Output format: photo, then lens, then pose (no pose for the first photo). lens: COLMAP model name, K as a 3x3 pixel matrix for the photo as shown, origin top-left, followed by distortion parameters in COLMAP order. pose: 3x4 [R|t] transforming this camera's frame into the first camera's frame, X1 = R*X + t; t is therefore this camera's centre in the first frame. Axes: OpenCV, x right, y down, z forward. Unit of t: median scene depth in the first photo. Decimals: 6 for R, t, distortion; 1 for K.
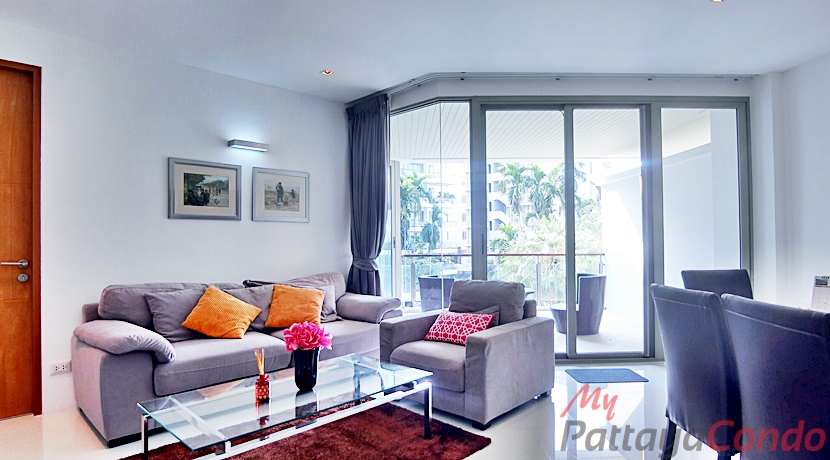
lens RADIAL K [[453.9, 0, 415.0], [0, 453.9, 230.0], [0, 0, 1]] dist [-0.018833, -0.000336]
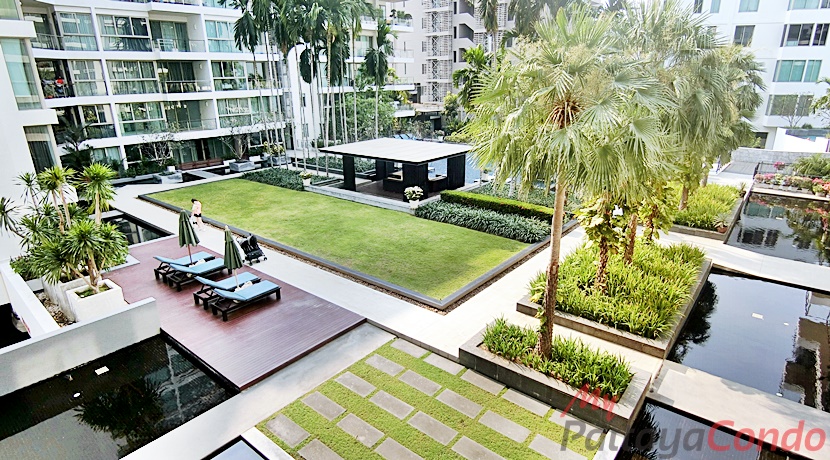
lens RADIAL K [[453.9, 0, 415.0], [0, 453.9, 230.0], [0, 0, 1]] dist [-0.018833, -0.000336]
pose [[0.996496, -0.027625, 0.078944, 0.030017], [-0.001044, 0.939695, 0.342012, 0.010345], [-0.083631, -0.340896, 0.936374, 0.178493]]
